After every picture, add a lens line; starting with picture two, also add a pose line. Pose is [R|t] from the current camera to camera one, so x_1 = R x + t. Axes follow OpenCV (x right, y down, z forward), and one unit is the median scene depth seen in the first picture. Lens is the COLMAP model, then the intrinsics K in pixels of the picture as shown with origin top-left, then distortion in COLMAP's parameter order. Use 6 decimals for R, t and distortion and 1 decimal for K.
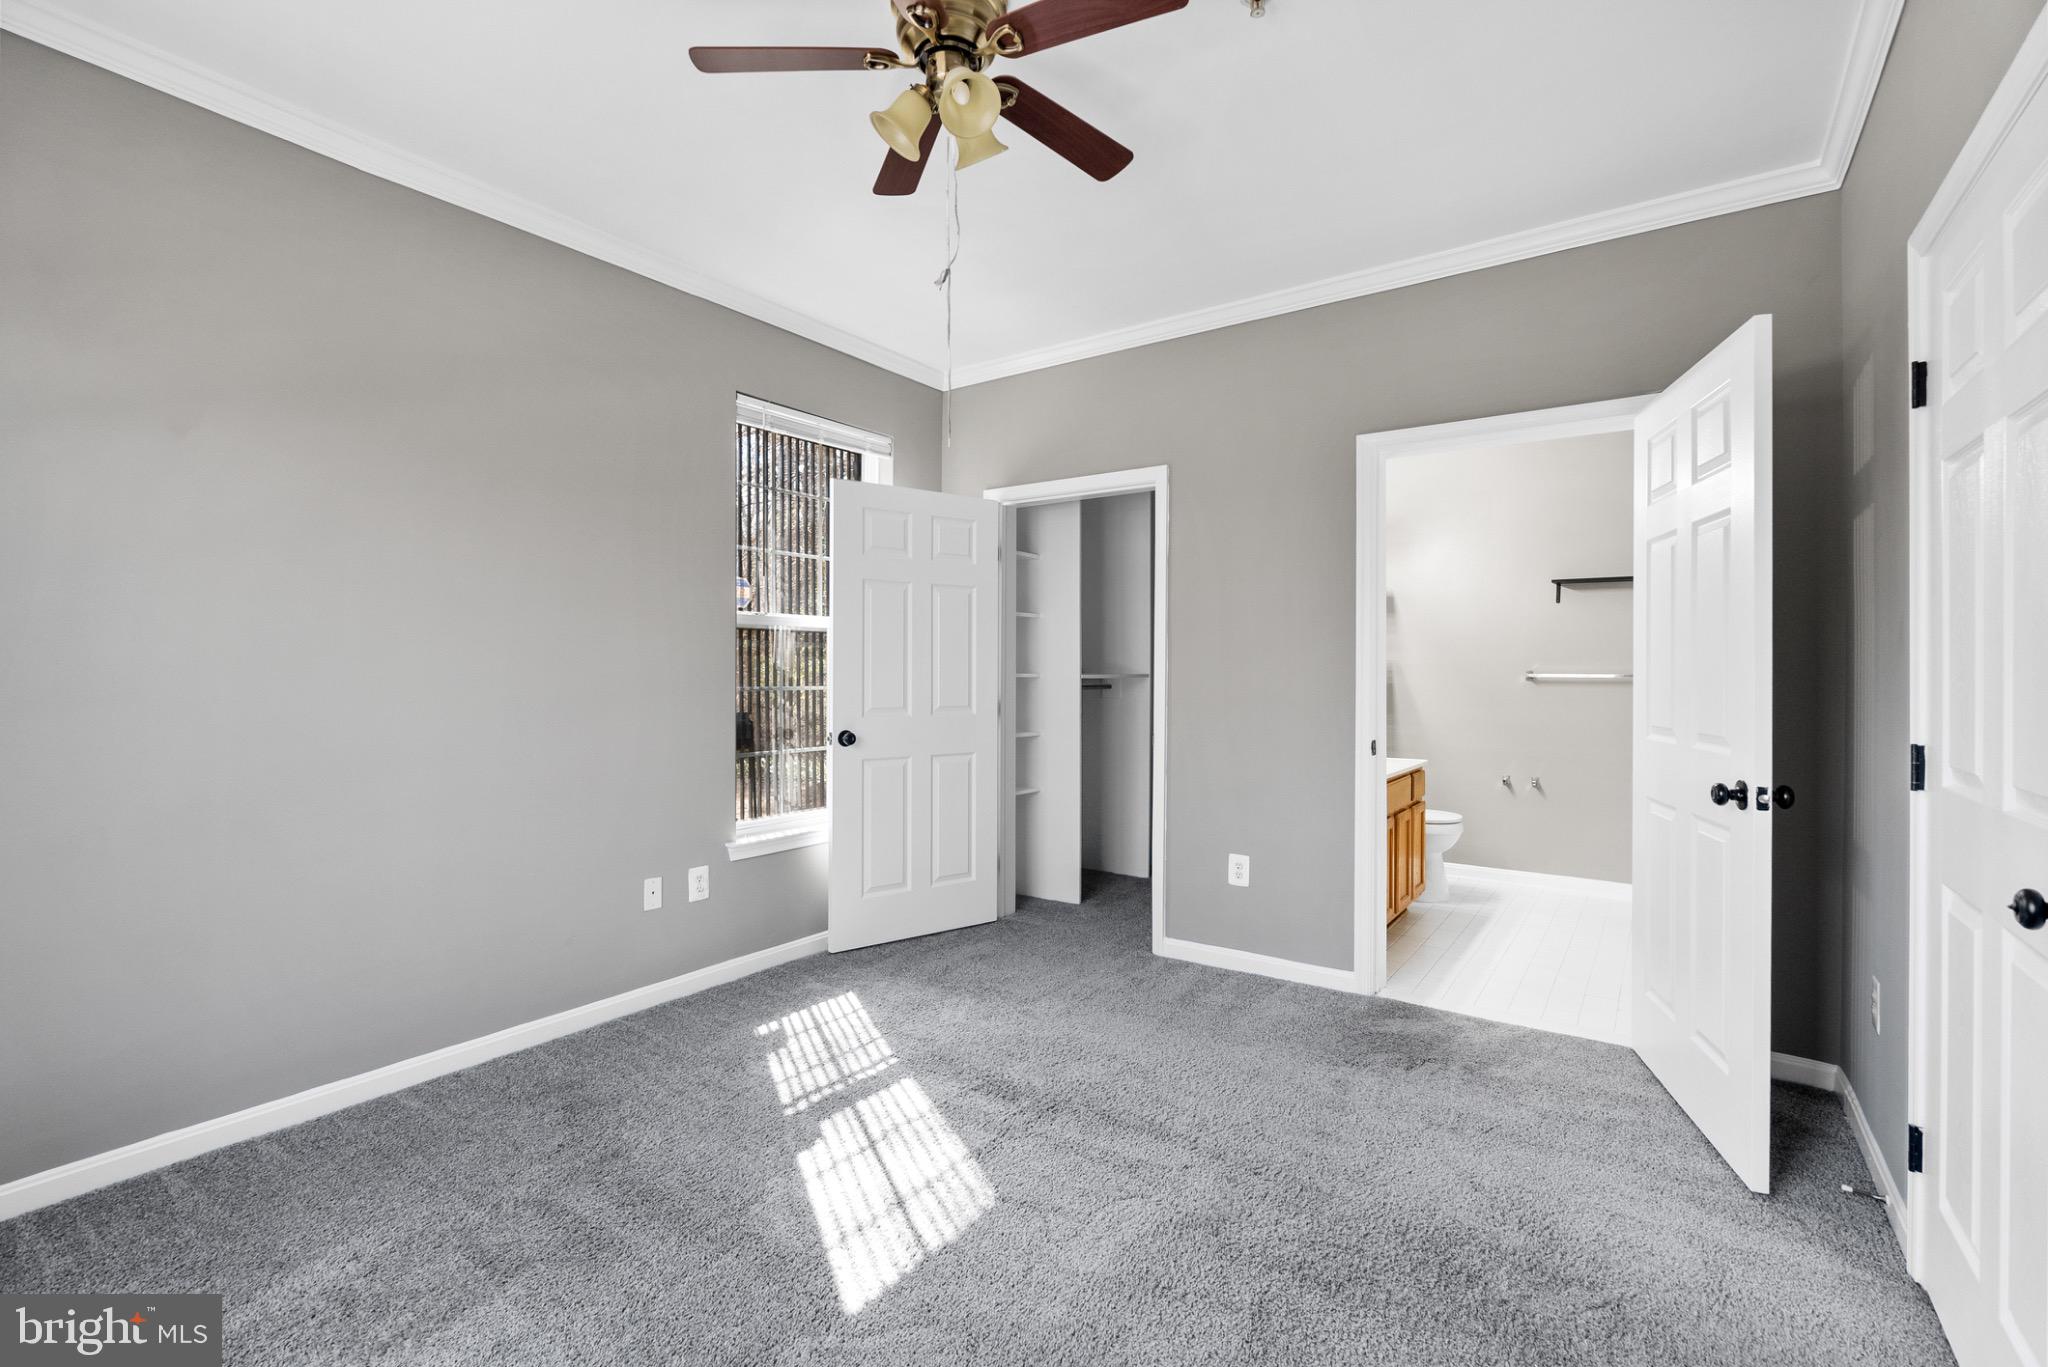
lens RADIAL K [[913.5, 0, 1020.5], [0, 913.5, 670.1], [0, 0, 1]] dist [-0.001593, 0.000171]
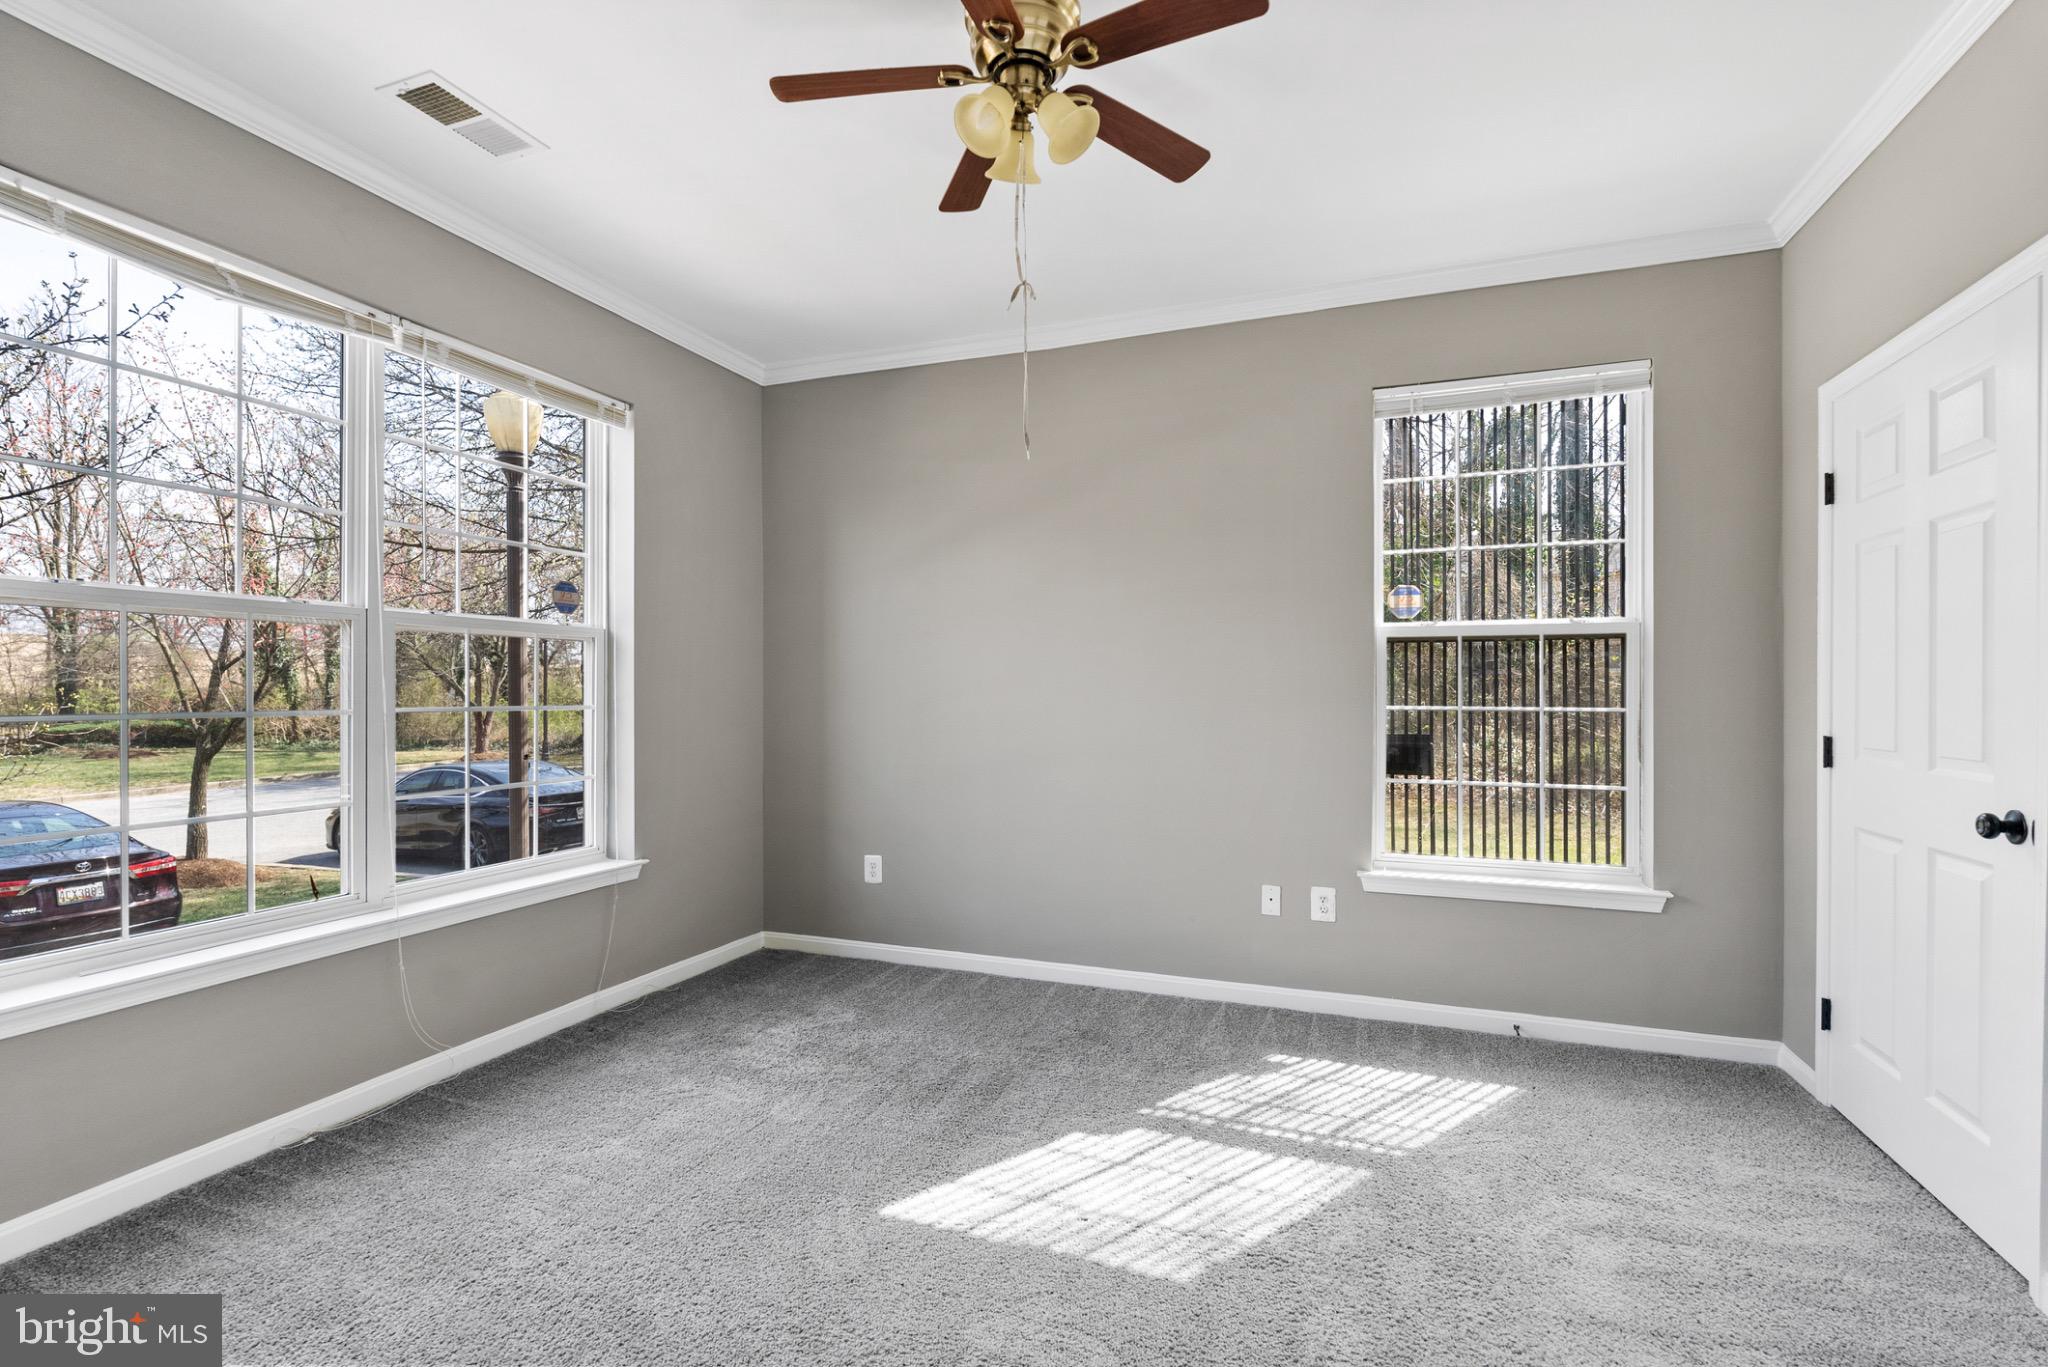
lens RADIAL K [[927.0, 0, 1030.2], [0, 927.0, 683.6], [0, 0, 1]] dist [-0.003120, 0.000175]
pose [[0.254984, -0.008028, -0.966912, 0.650931], [0.001027, 0.999967, -0.008032, 0.004407], [0.966945, 0.001055, 0.254984, 0.533397]]
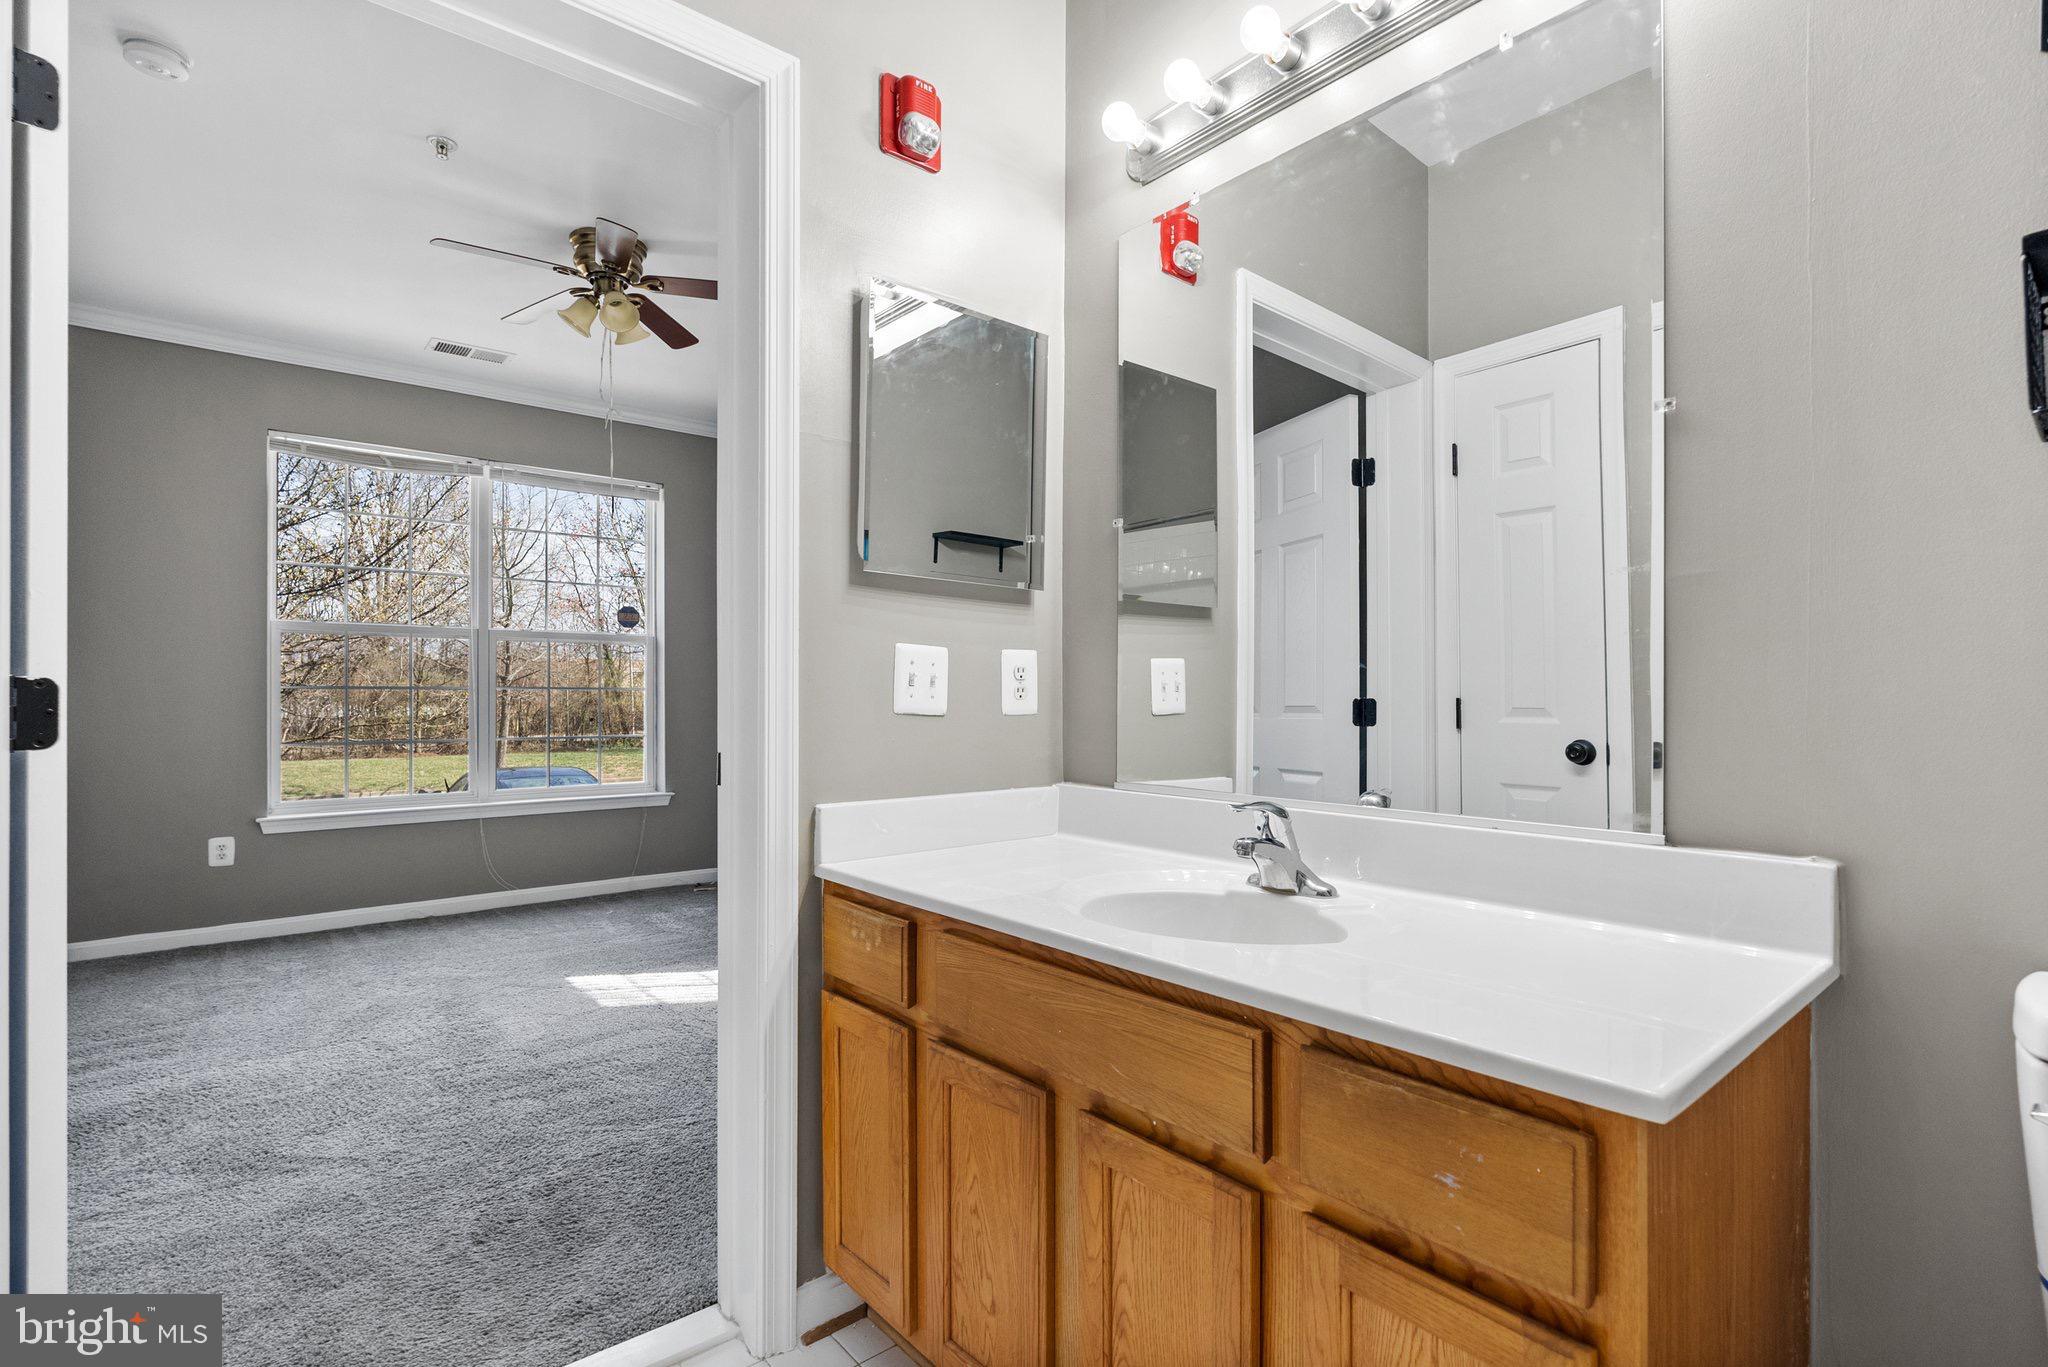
lens RADIAL K [[982.7, 0, 1028.1], [0, 982.7, 697.5], [0, 0, 1]] dist [-0.000479, -0.000081]
pose [[-0.260383, -0.003567, -0.965499, 1.016946], [0.002969, 0.999985, -0.004495, 0.054010], [0.965501, -0.004037, -0.260369, 1.563161]]
